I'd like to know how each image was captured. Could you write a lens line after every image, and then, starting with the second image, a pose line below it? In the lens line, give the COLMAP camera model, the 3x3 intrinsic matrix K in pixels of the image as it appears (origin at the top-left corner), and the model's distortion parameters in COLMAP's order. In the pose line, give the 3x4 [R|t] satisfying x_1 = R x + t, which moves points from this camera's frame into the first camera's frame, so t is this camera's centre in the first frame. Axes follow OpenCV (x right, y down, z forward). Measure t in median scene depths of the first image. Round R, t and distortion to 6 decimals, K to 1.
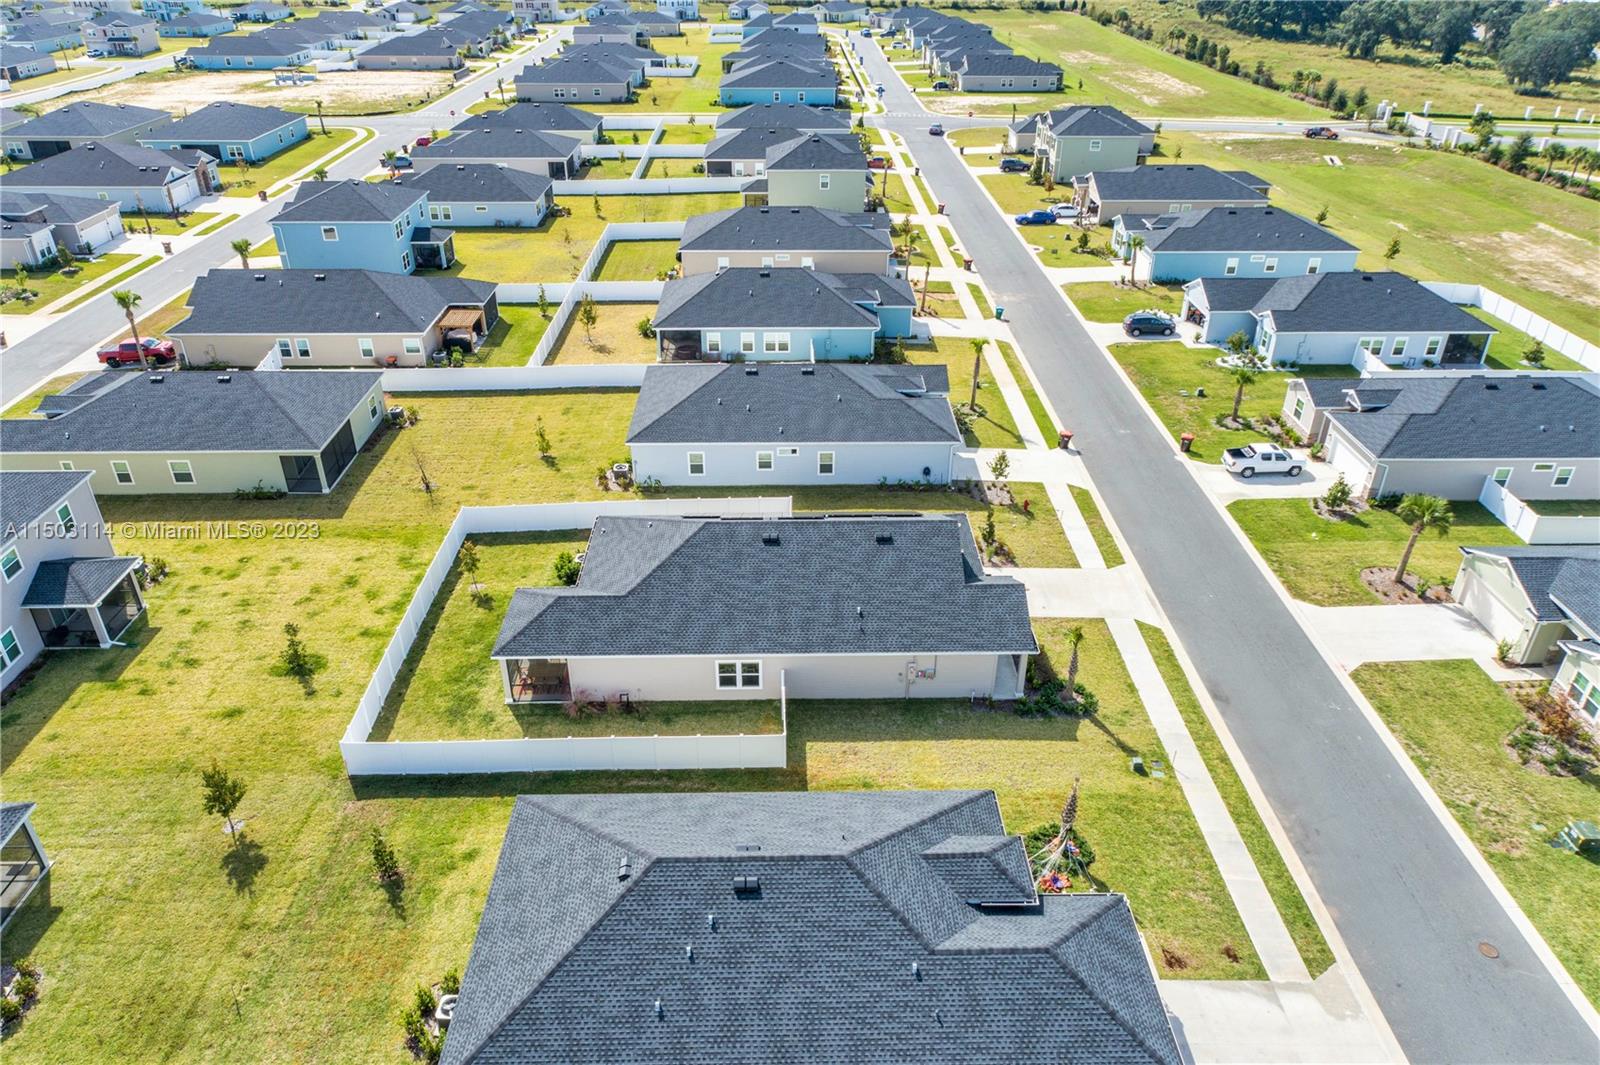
lens RADIAL K [[1091.1, 0, 805.7], [0, 1091.1, 533.6], [0, 0, 1]] dist [-0.007166, 0.018617]
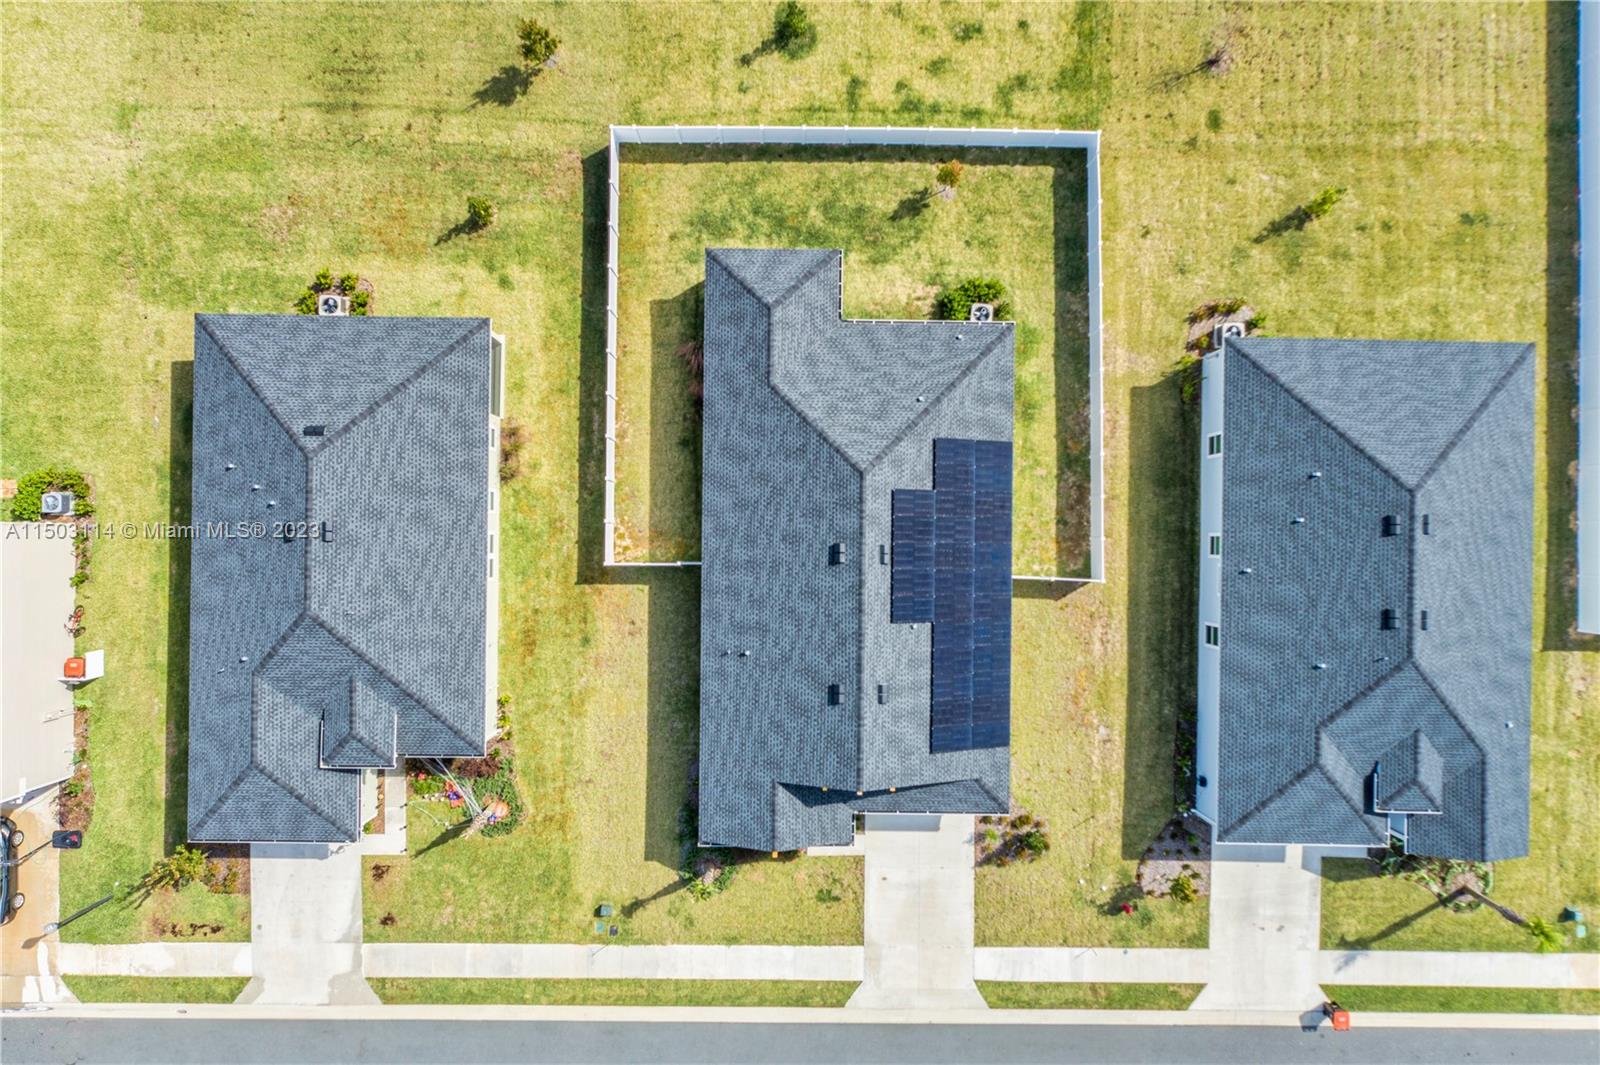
lens RADIAL K [[1091.1, 0, 805.7], [0, 1091.1, 533.6], [0, 0, 1]] dist [-0.007166, 0.018617]
pose [[-0.034454, 0.999363, -0.009283, -0.028765], [-0.508989, -0.009553, 0.860720, -0.502433], [0.860083, 0.034380, 0.508994, 0.421335]]
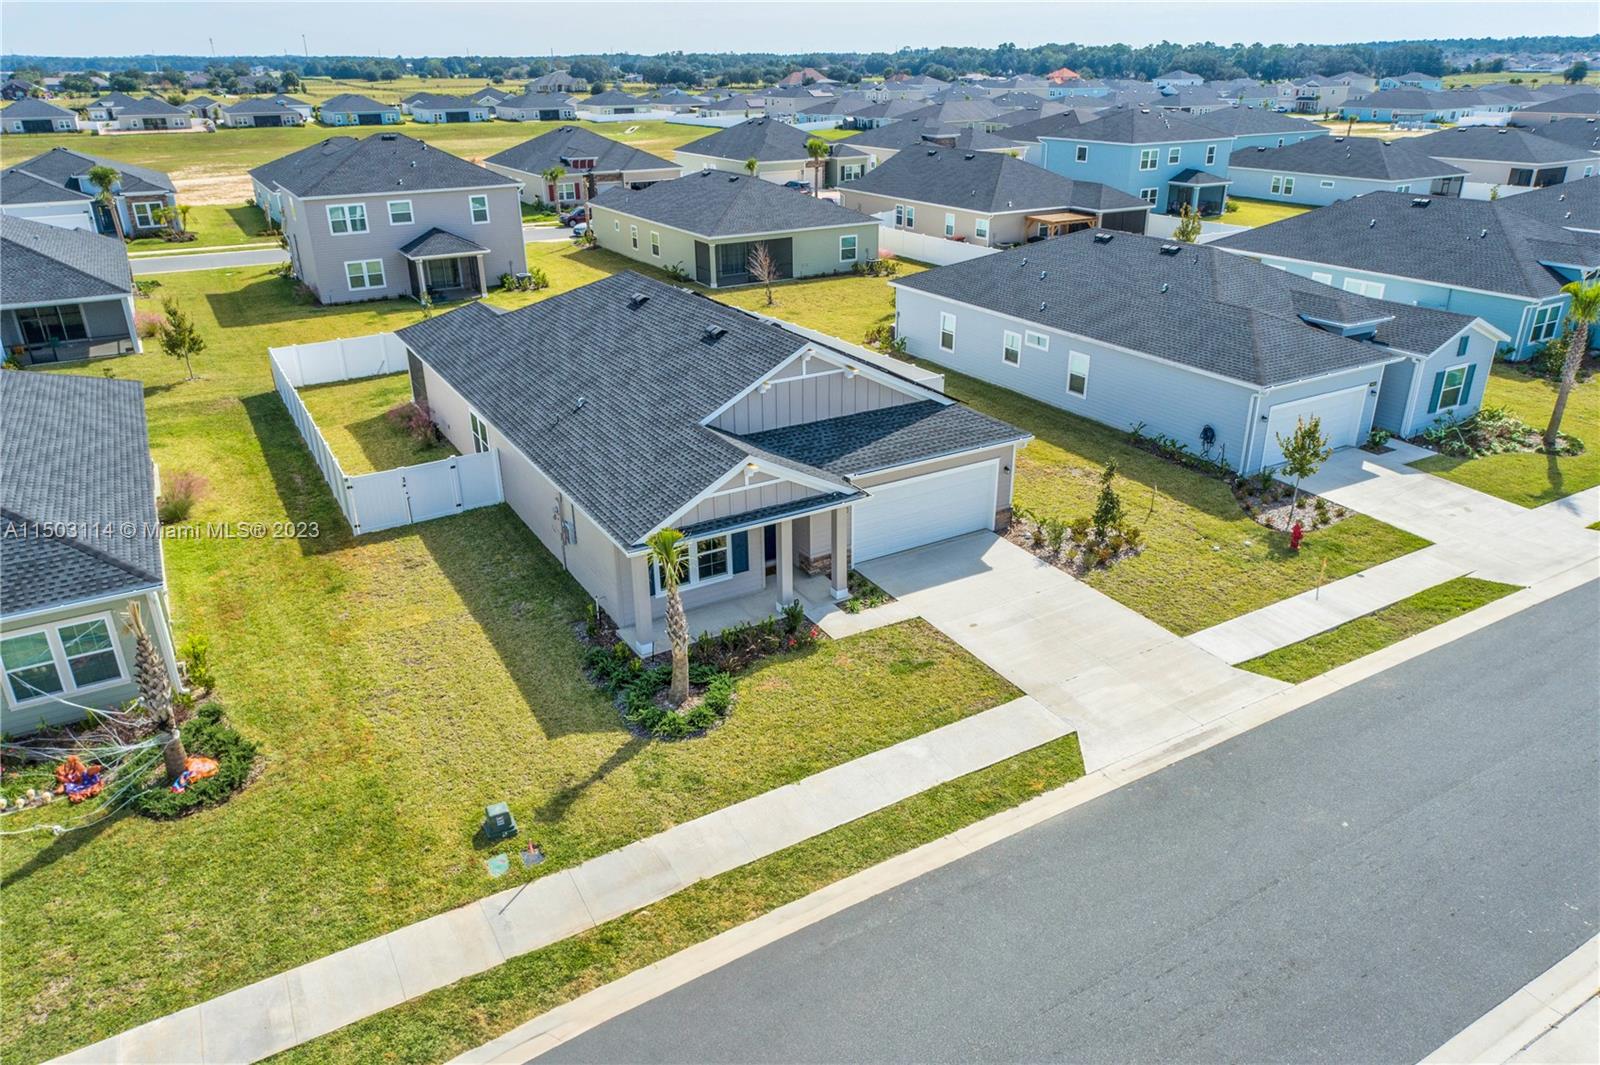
lens RADIAL K [[1091.1, 0, 805.7], [0, 1091.1, 533.6], [0, 0, 1]] dist [-0.007166, 0.018617]
pose [[0.486992, 0.341121, -0.804037, 0.445072], [-0.429125, 0.895251, 0.119906, 0.006140], [0.760718, 0.286639, 0.582363, 0.541047]]
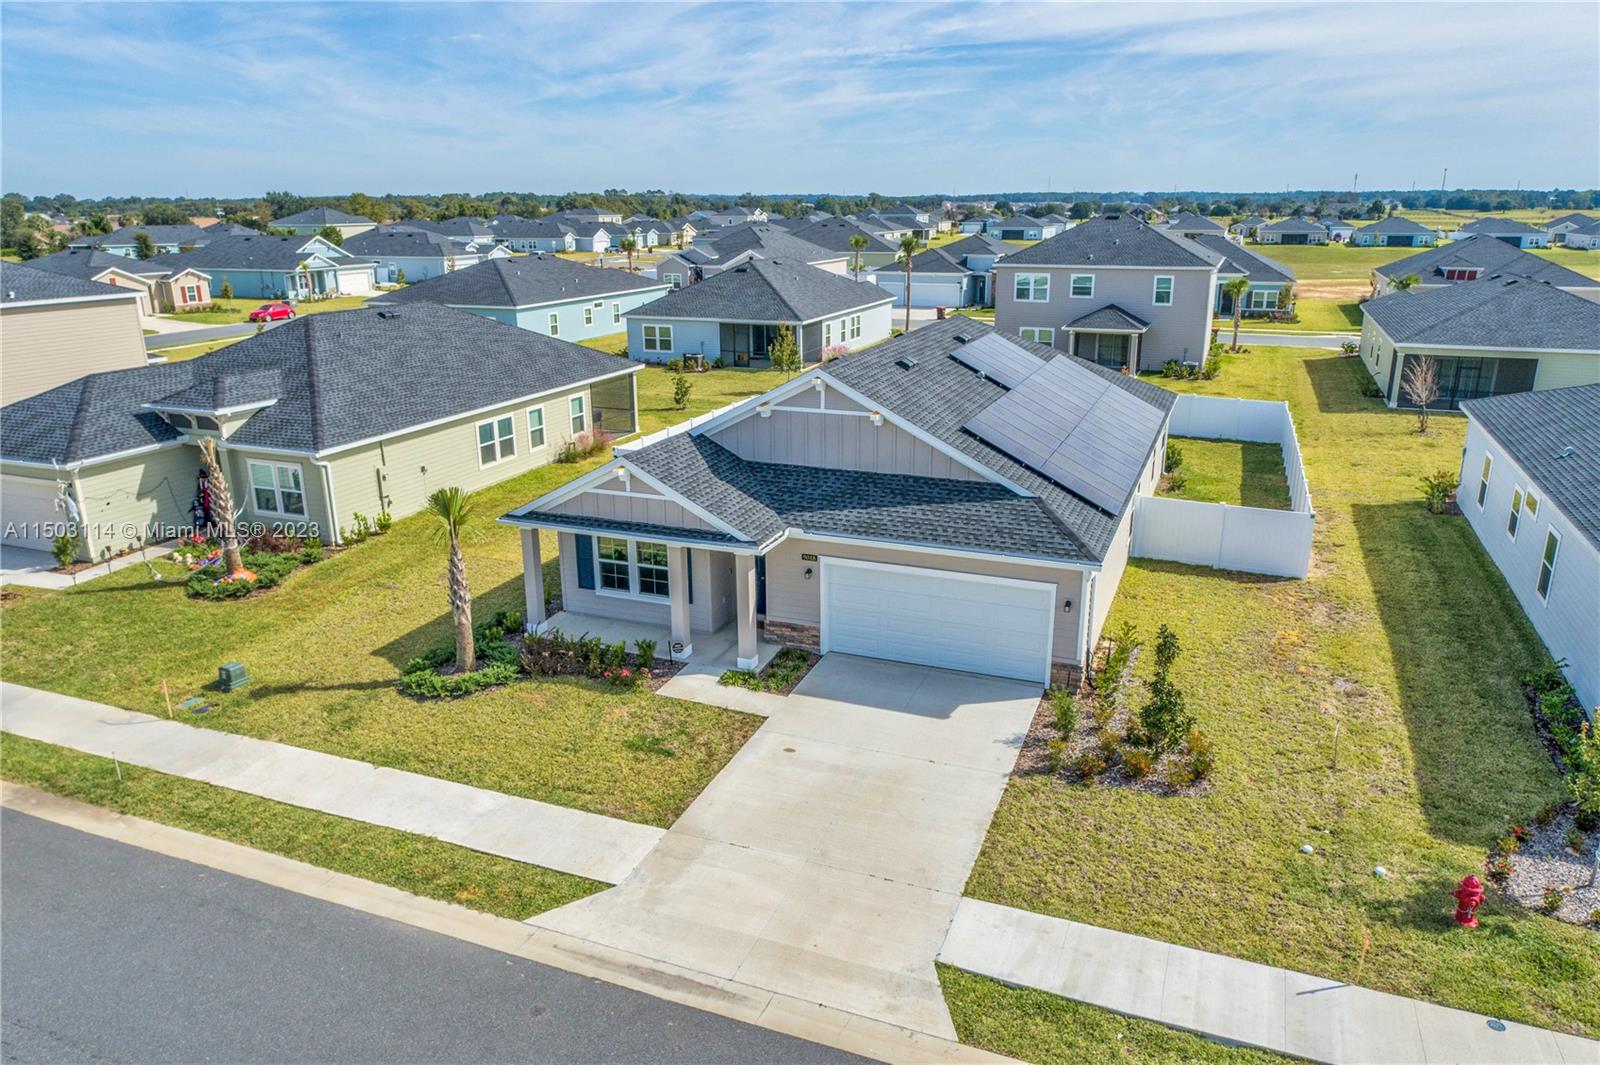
lens RADIAL K [[1091.1, 0, 805.7], [0, 1091.1, 533.6], [0, 0, 1]] dist [-0.007166, 0.018617]
pose [[-0.398987, 0.264338, -0.878029, 0.410387], [-0.458322, 0.771864, 0.440643, -0.114777], [0.794198, 0.578231, -0.186812, 0.840382]]
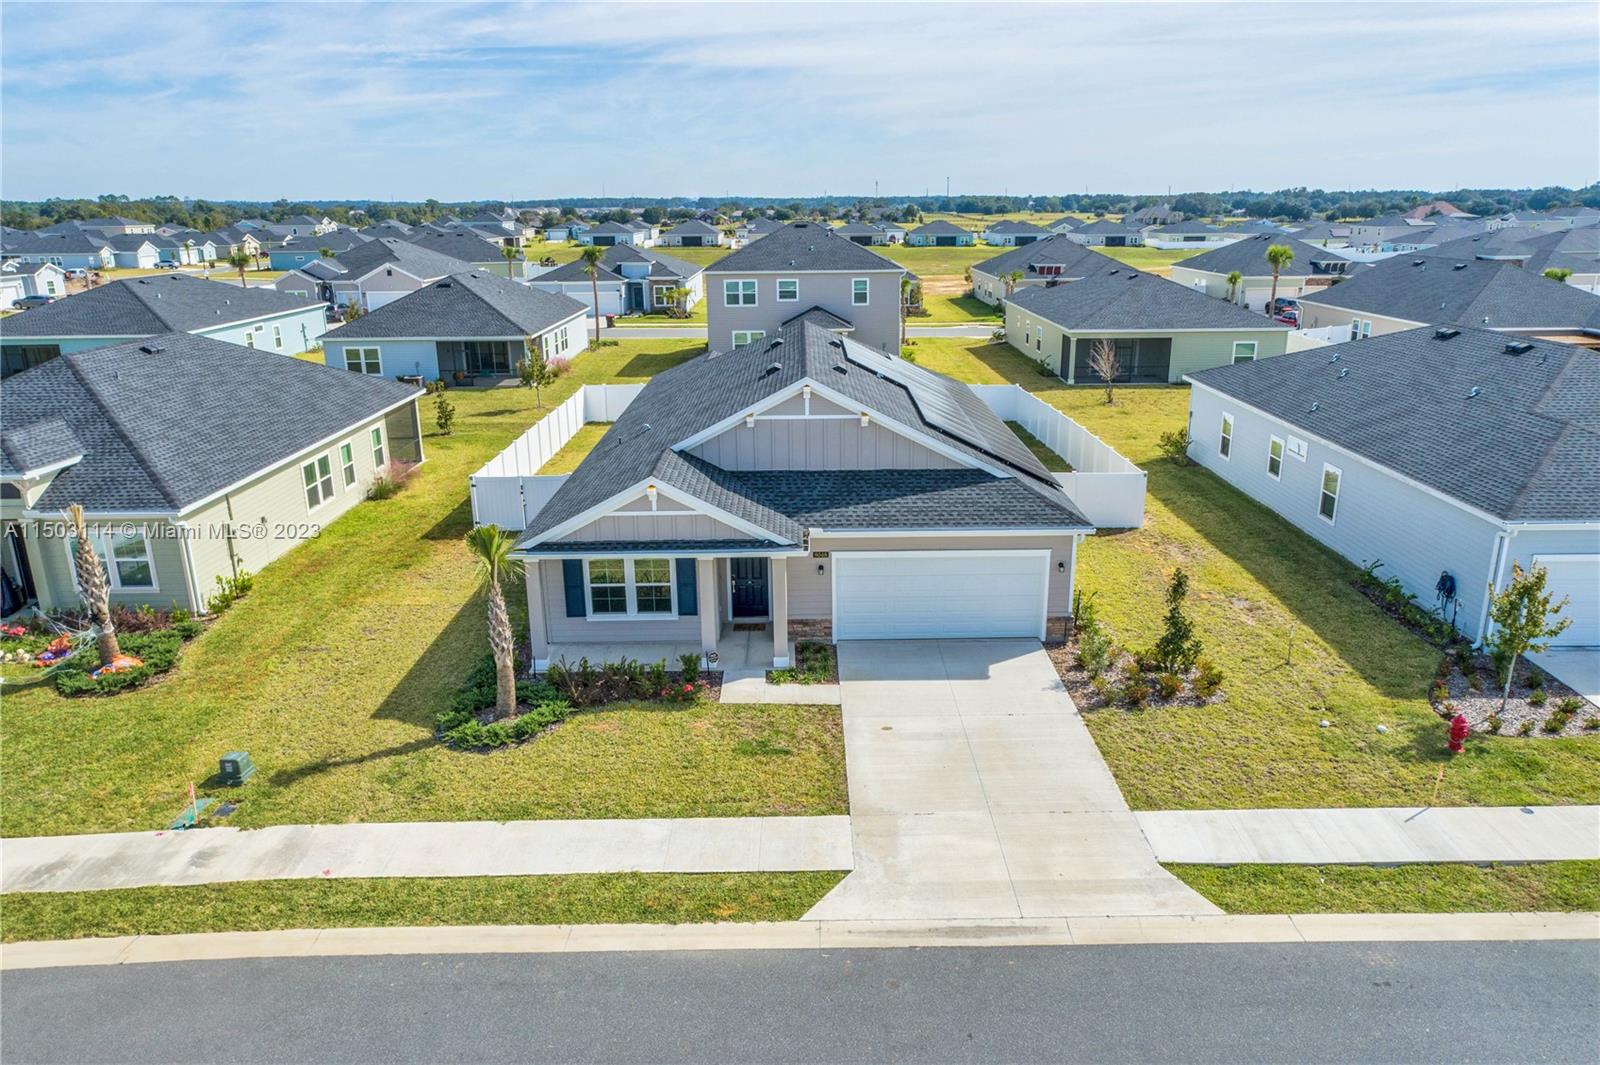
lens RADIAL K [[1091.1, 0, 805.7], [0, 1091.1, 533.6], [0, 0, 1]] dist [-0.007166, 0.018617]
pose [[-0.021178, 0.285067, -0.958274, 0.457128], [-0.494955, 0.829798, 0.257787, -0.057899], [0.868660, 0.479762, 0.123522, 0.732581]]
